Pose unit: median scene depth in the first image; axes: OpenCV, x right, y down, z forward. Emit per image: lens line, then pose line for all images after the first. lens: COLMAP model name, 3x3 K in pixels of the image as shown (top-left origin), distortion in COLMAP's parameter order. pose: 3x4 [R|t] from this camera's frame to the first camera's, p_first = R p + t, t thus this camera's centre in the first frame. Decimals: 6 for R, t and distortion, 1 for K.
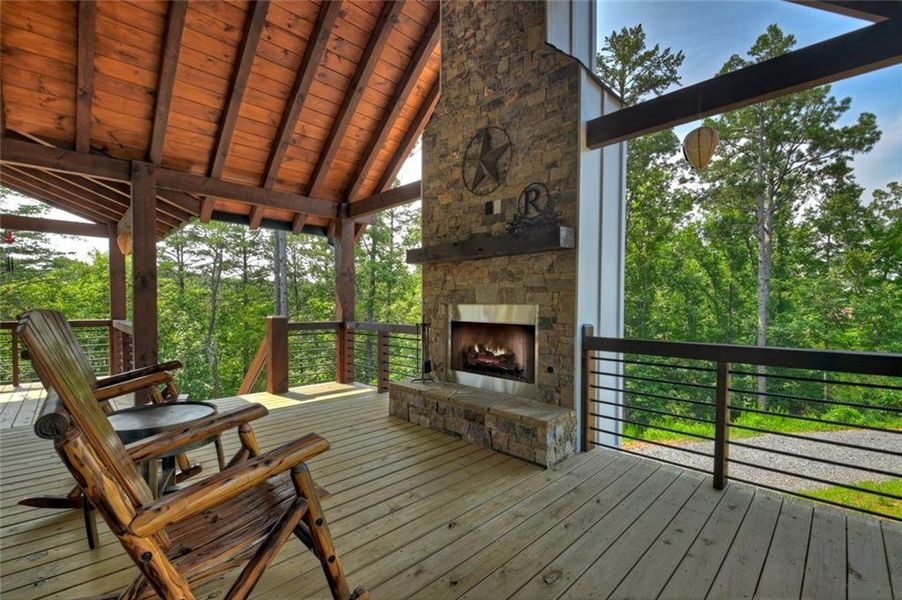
lens RADIAL K [[395.9, 0, 449.3], [0, 395.9, 305.2], [0, 0, 1]] dist [0.001133, -0.000130]
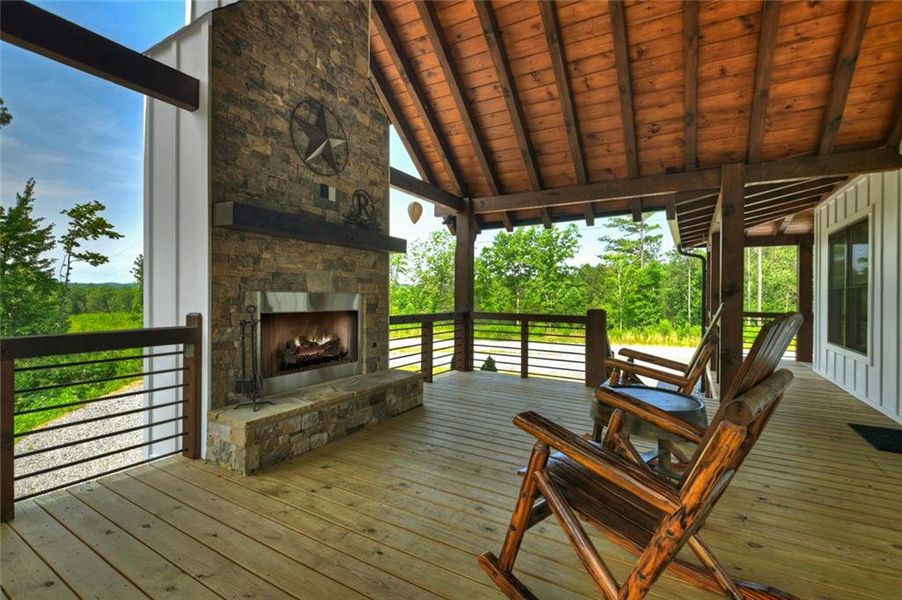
lens RADIAL K [[395.9, 0, 450.5], [0, 395.9, 297.5], [0, 0, 1]] dist [0.001133, -0.000130]
pose [[-0.258017, -0.009047, 0.966098, -0.901861], [-0.012692, 0.999902, 0.005974, 0.001552], [-0.966057, -0.010721, -0.258107, 0.946287]]
